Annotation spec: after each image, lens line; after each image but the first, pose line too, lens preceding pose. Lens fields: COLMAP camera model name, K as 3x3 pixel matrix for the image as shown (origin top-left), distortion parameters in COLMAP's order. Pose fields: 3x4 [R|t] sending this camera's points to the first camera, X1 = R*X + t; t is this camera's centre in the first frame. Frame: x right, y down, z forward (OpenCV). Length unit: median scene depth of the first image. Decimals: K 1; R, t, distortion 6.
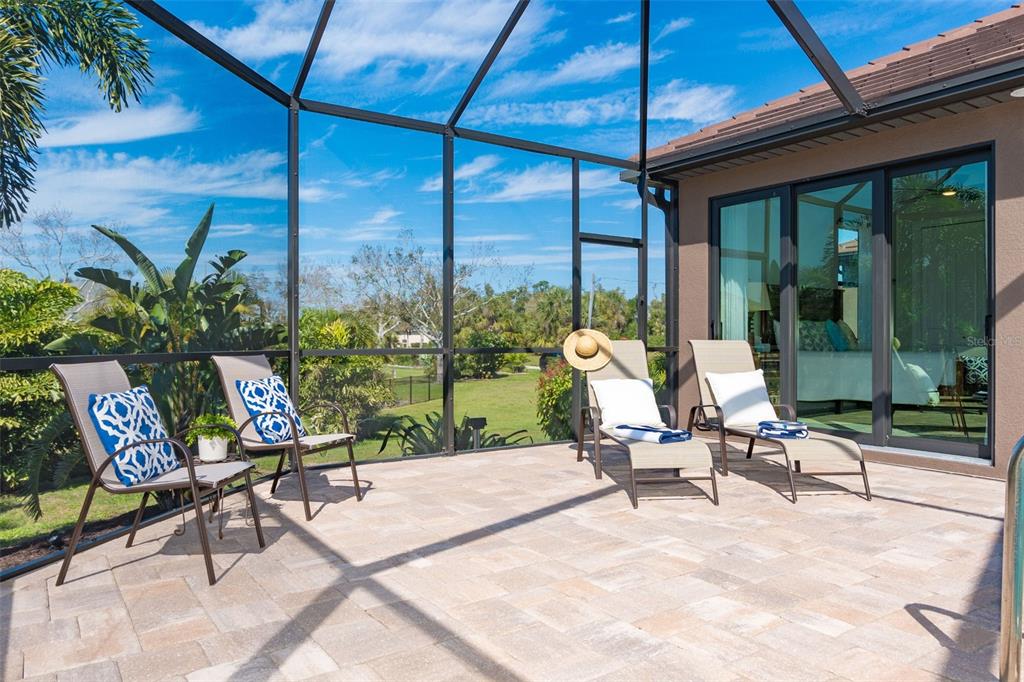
lens RADIAL K [[734.7, 0, 512.0], [0, 734.7, 341.0], [0, 0, 1]] dist [-0.003528, -0.002451]
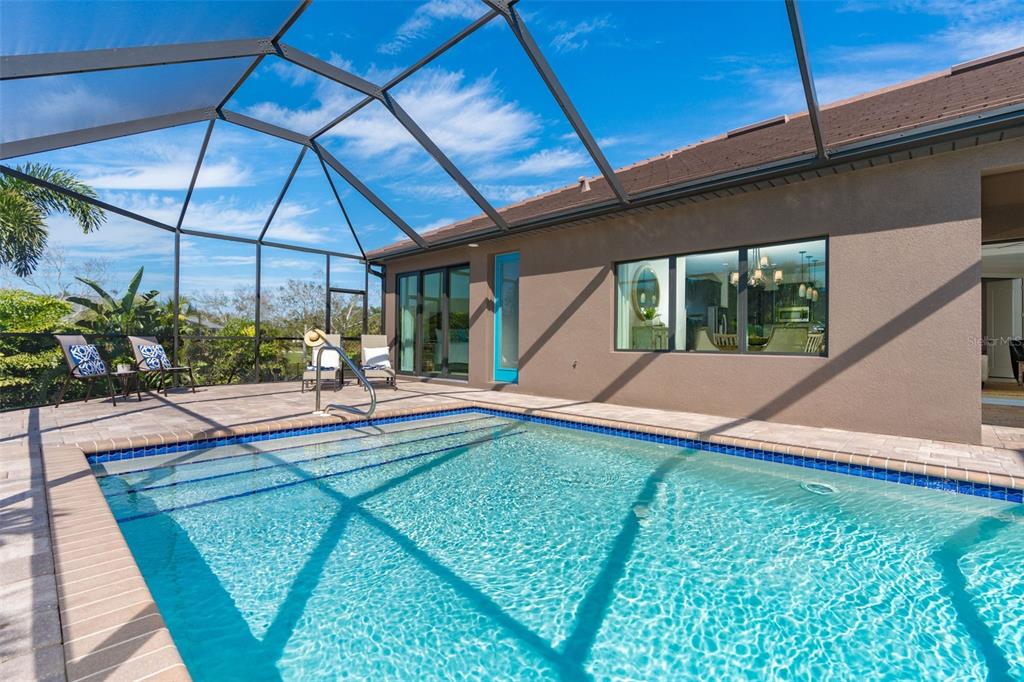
lens RADIAL K [[463.0, 0, 510.2], [0, 463.0, 338.1], [0, 0, 1]] dist [-0.003064, 0.000320]
pose [[0.975227, 0.011689, 0.220899, 0.330399], [-0.009471, 0.999894, -0.011097, 0.020146], [-0.221005, 0.008730, 0.975233, -0.536326]]
